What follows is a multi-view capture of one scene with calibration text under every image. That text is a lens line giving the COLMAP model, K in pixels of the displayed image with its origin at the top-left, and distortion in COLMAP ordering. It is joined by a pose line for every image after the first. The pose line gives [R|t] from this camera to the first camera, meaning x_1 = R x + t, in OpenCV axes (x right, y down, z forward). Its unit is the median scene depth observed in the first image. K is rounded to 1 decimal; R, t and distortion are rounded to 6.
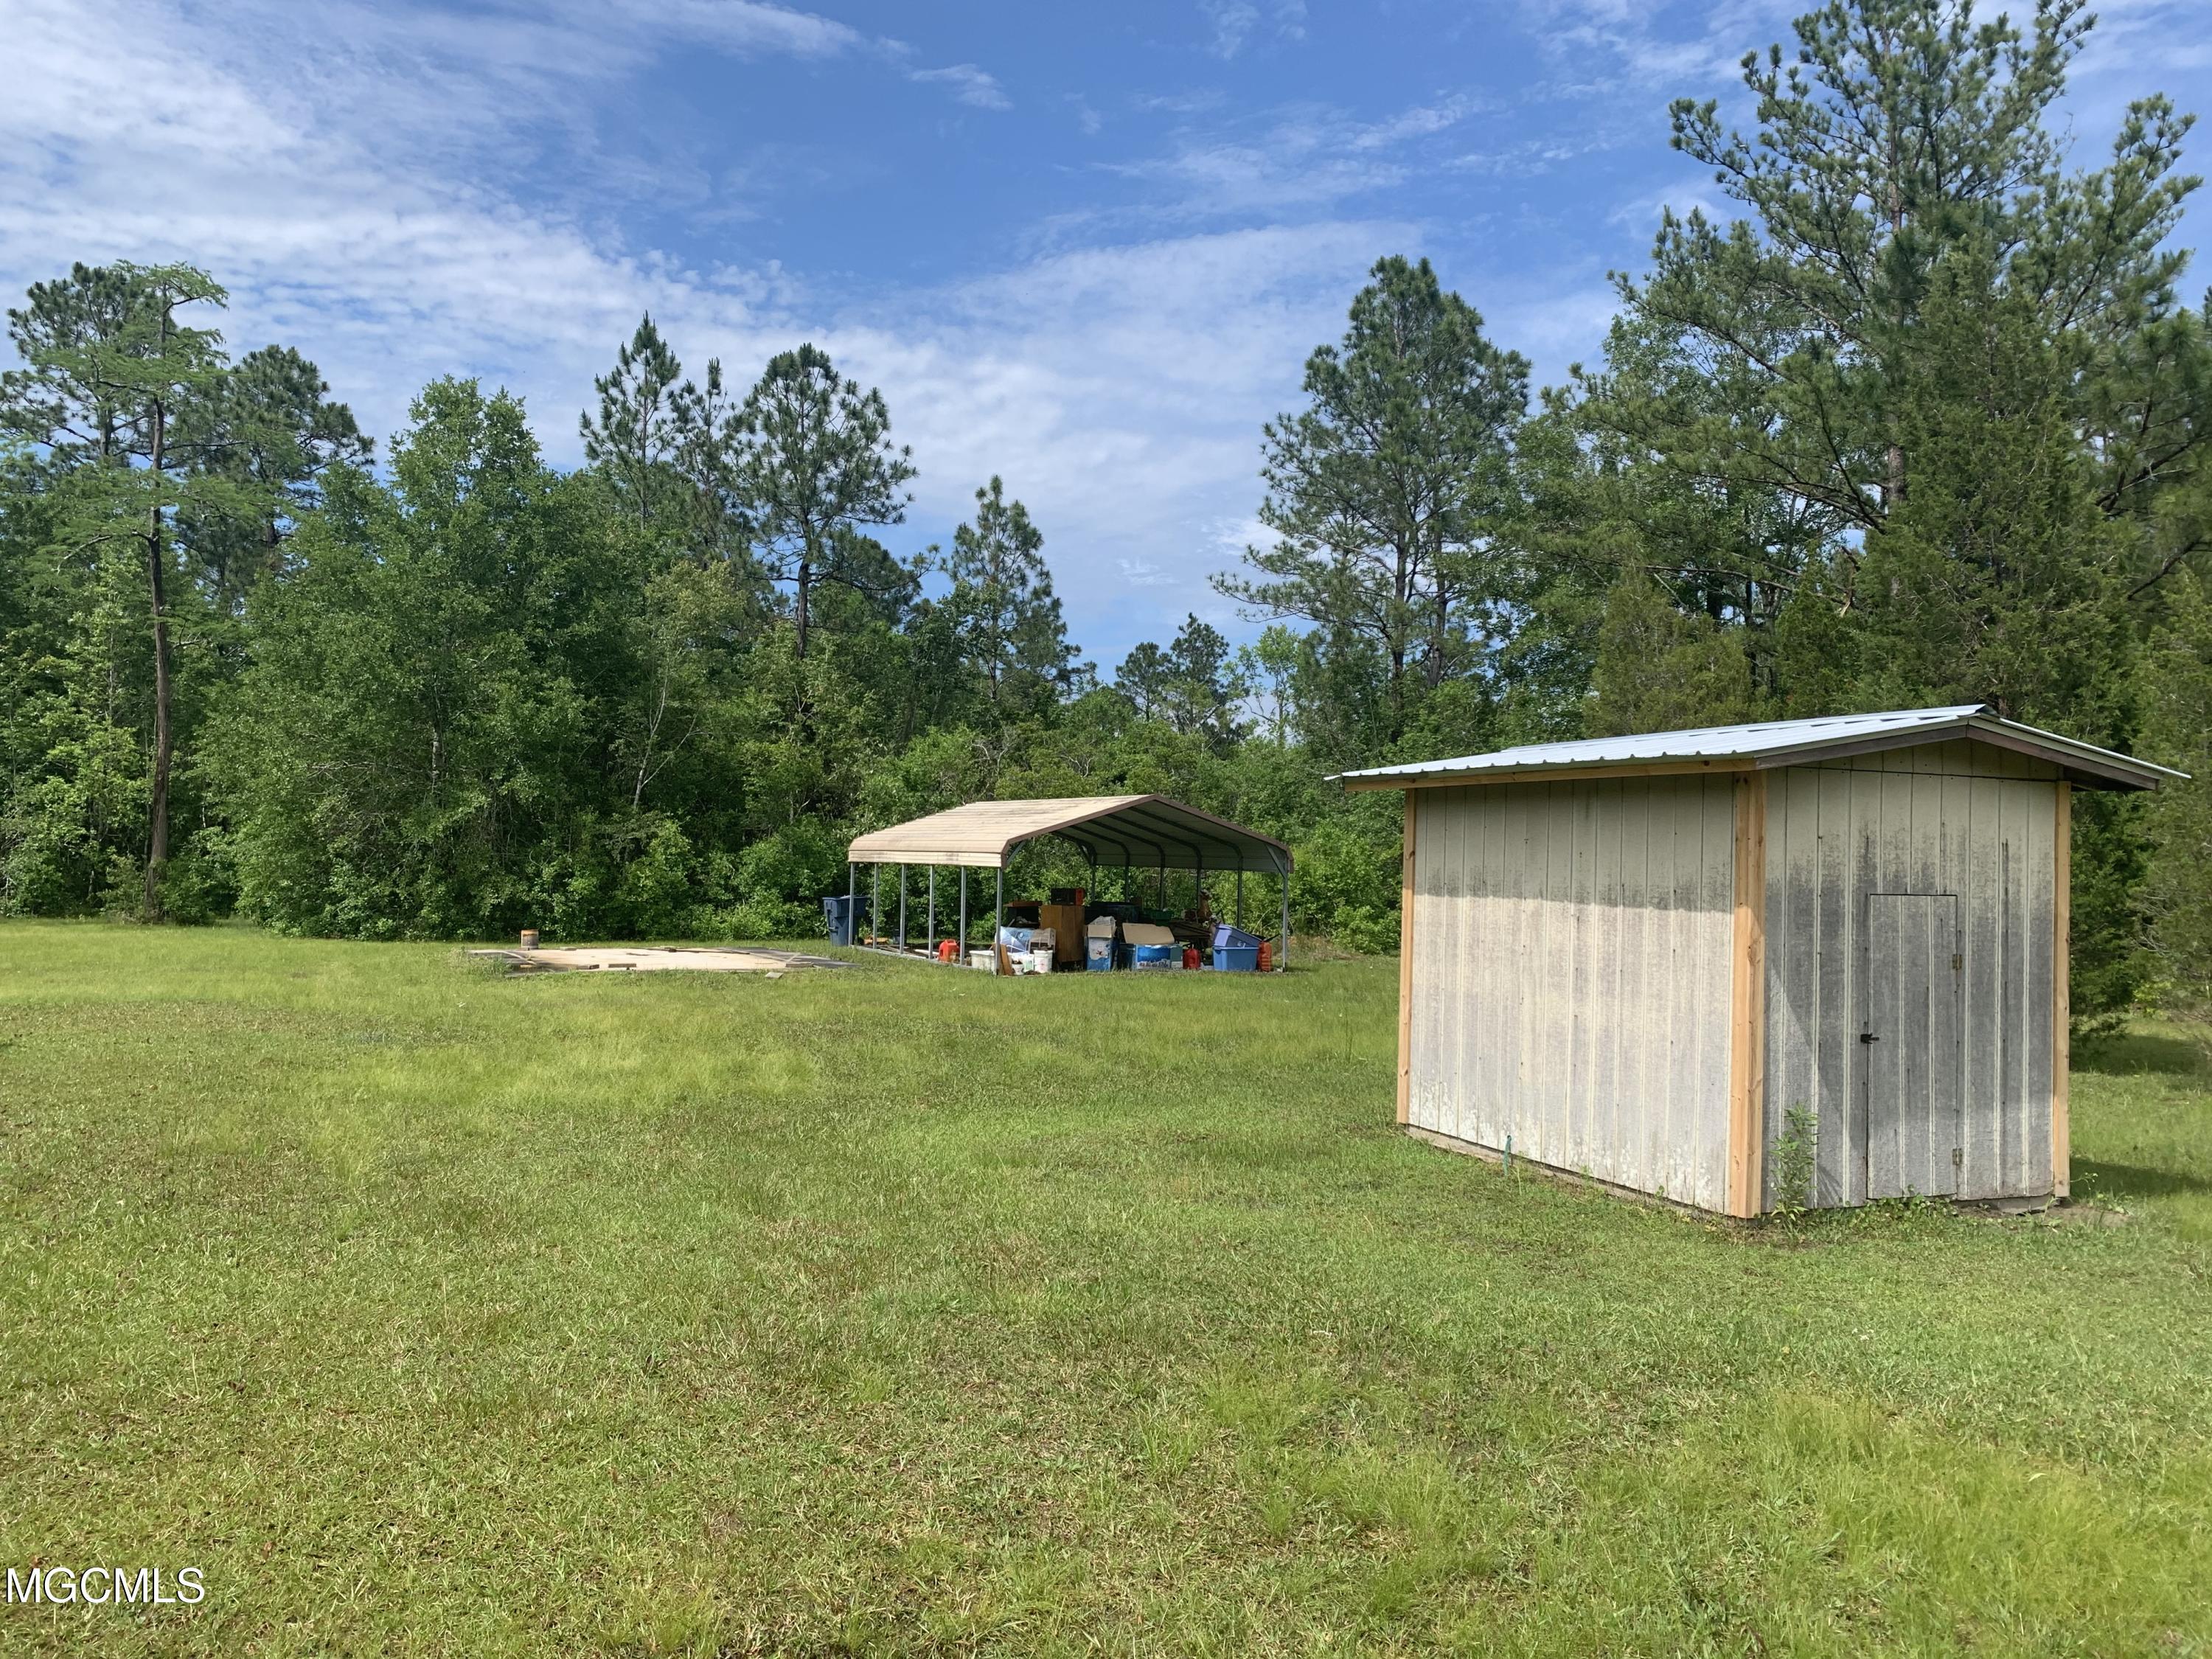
lens RADIAL K [[1643.2, 0, 1072.1], [0, 1643.2, 788.2], [0, 0, 1]] dist [0.059510, -0.000812]
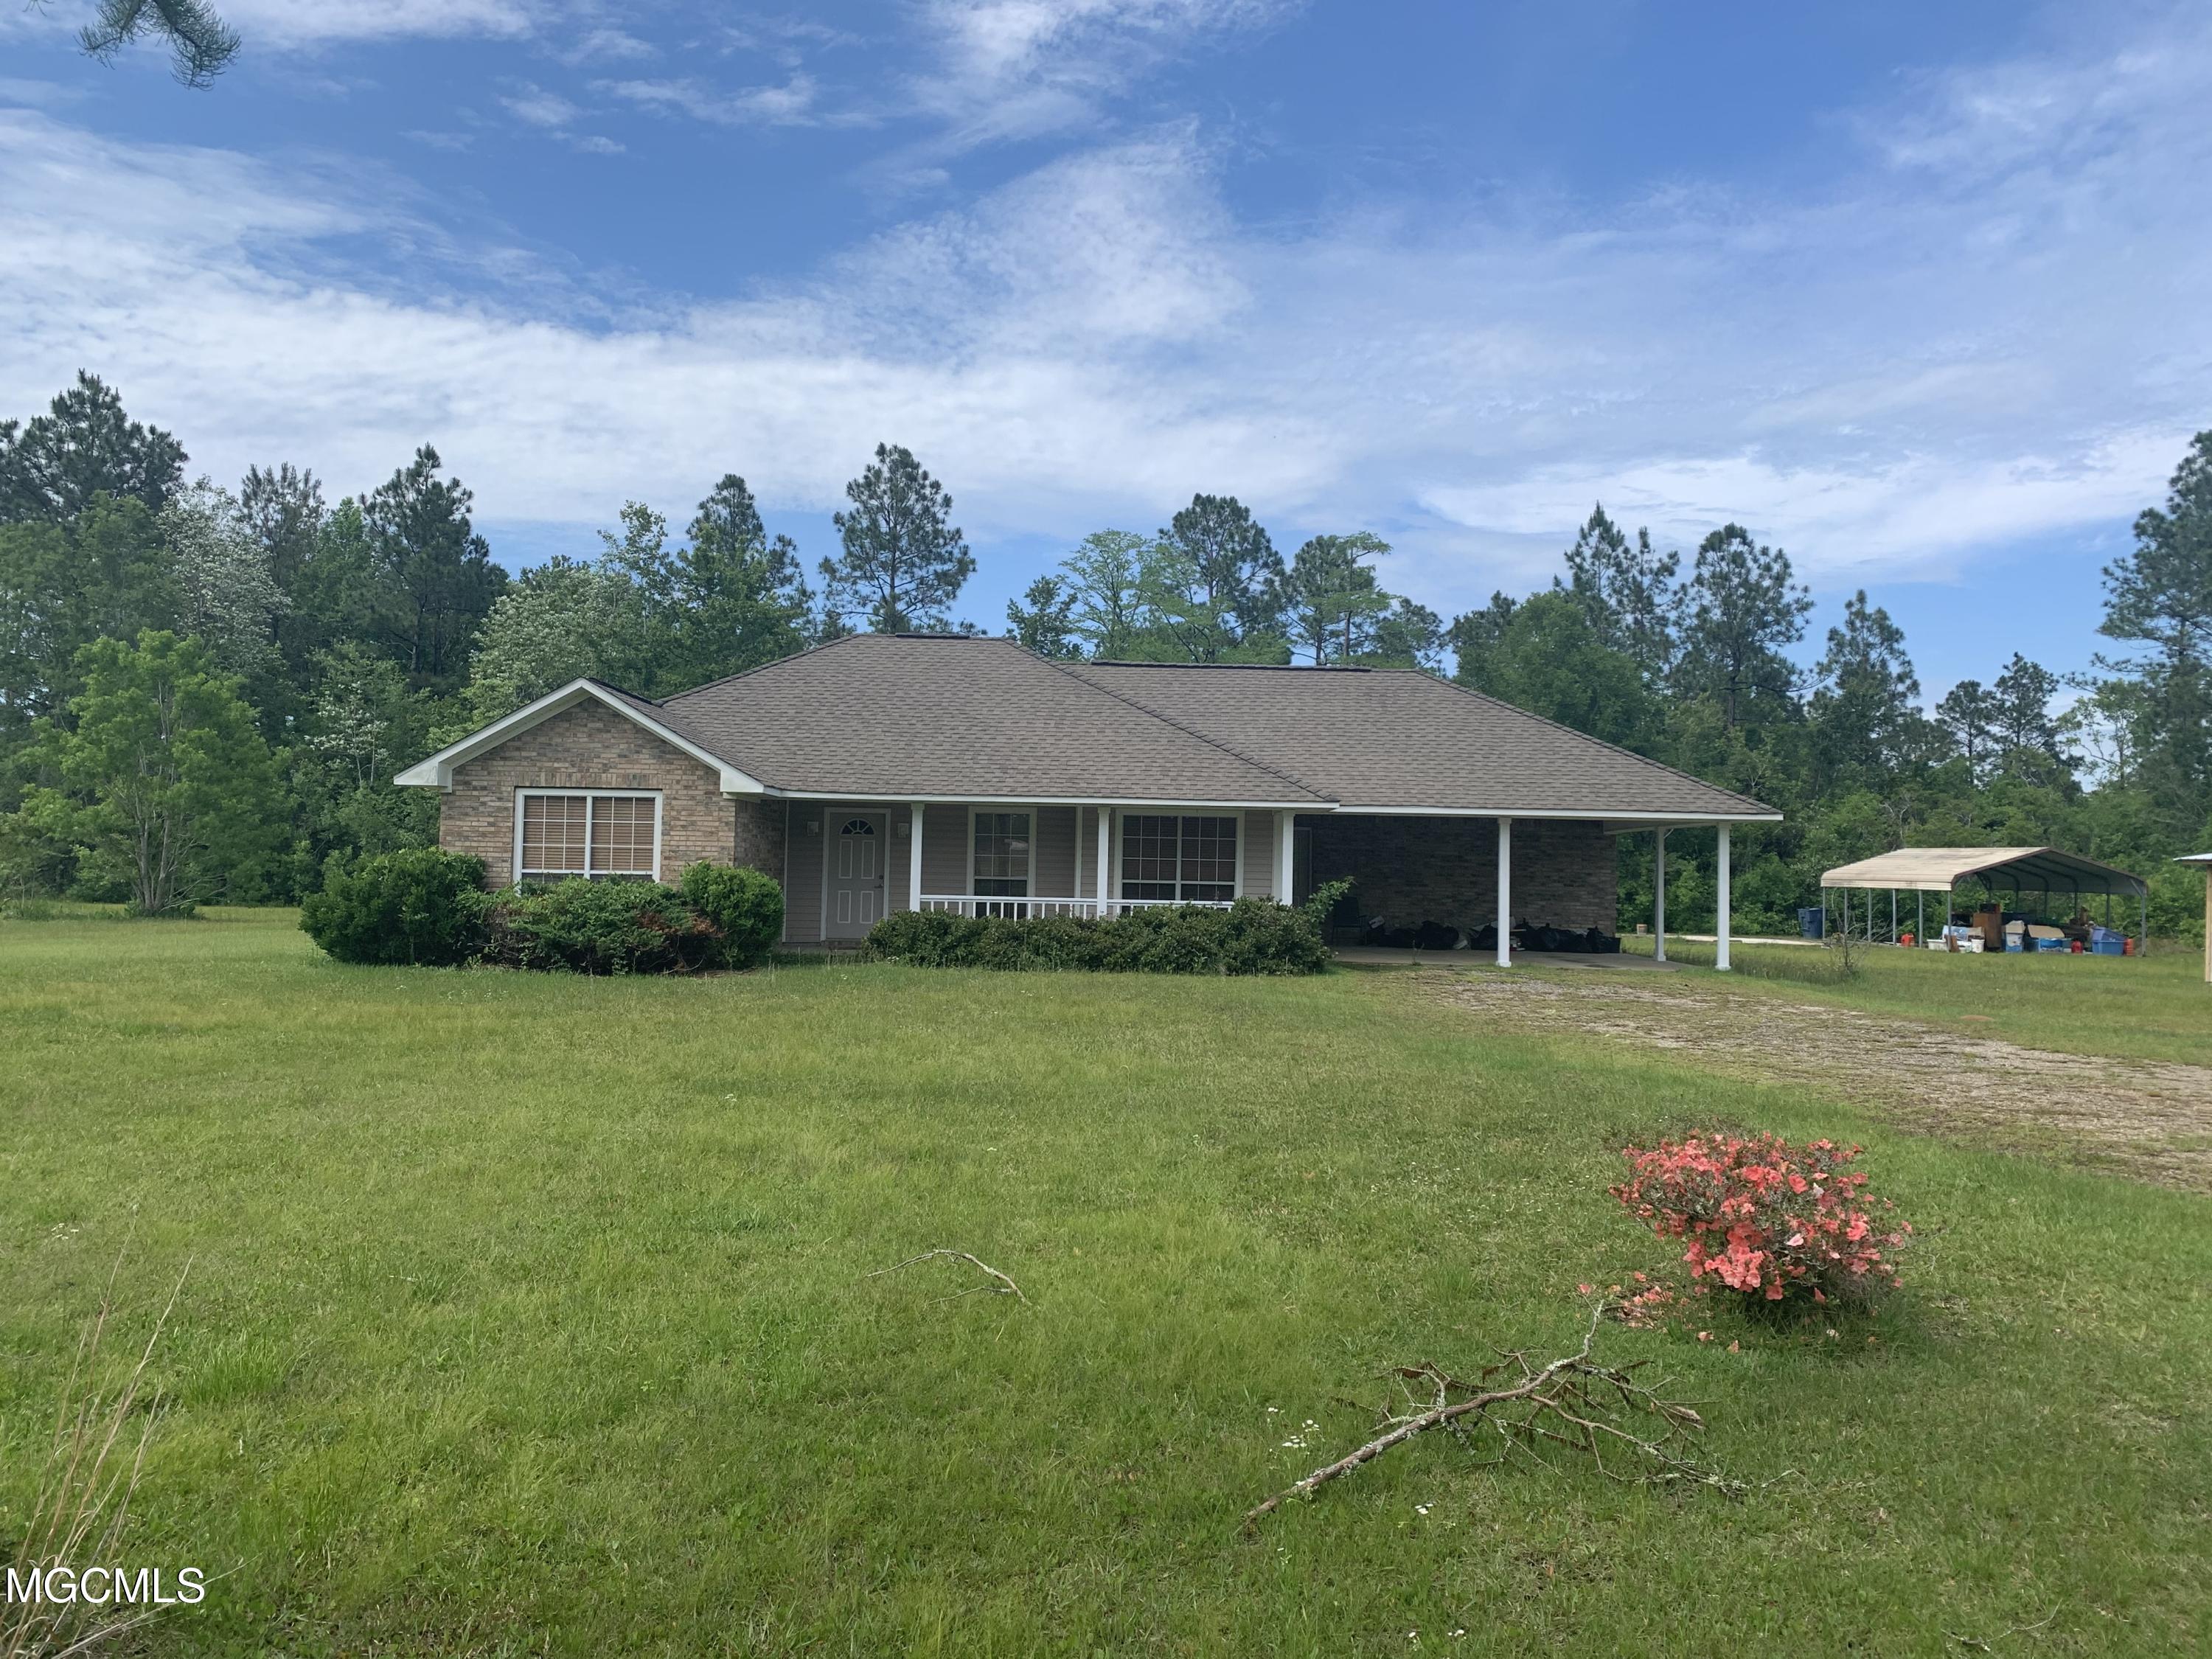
lens RADIAL K [[1594.7, 0, 1102.3], [0, 1594.7, 752.2], [0, 0, 1]] dist [-0.018678, -0.004179]
pose [[0.903882, -0.029898, -0.426736, -0.075269], [0.013229, 0.999031, -0.041971, -0.021822], [0.427578, 0.032292, 0.903402, -0.501405]]
